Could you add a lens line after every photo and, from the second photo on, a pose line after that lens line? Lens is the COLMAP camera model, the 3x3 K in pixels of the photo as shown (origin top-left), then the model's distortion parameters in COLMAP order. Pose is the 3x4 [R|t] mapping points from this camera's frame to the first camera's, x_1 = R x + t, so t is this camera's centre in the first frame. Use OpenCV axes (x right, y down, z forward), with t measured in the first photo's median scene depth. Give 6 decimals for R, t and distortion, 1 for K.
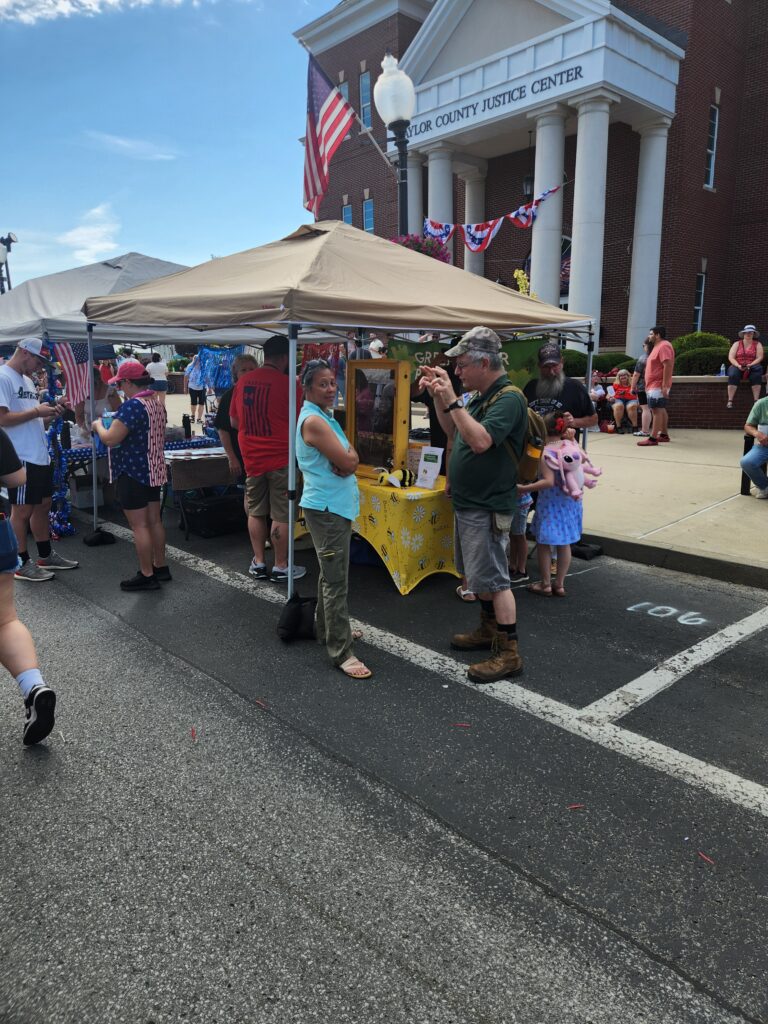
lens RADIAL K [[675.4, 0, 384.0], [0, 675.4, 512.0], [0, 0, 1]] dist [0.064744, -0.043275]
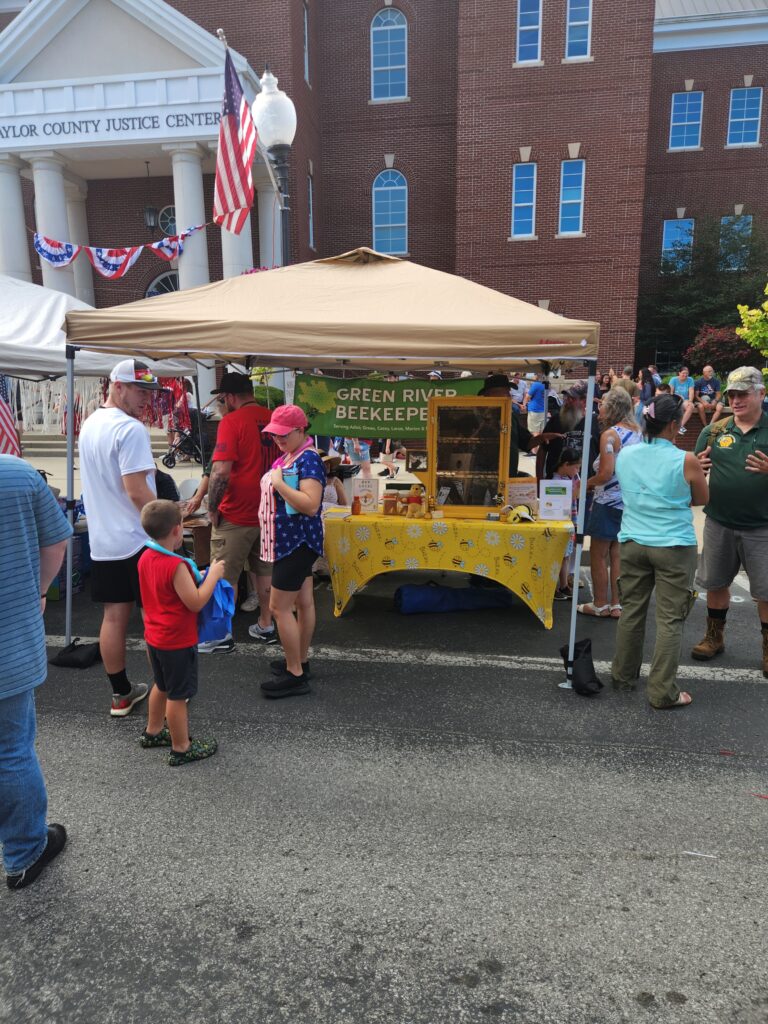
lens RADIAL K [[675.4, 0, 384.0], [0, 675.4, 512.0], [0, 0, 1]] dist [0.064744, -0.043275]
pose [[0.791409, -0.104218, 0.602338, -0.180557], [0.133935, 0.990980, -0.004514, -0.018570], [-0.596434, 0.084247, 0.798228, 0.079016]]
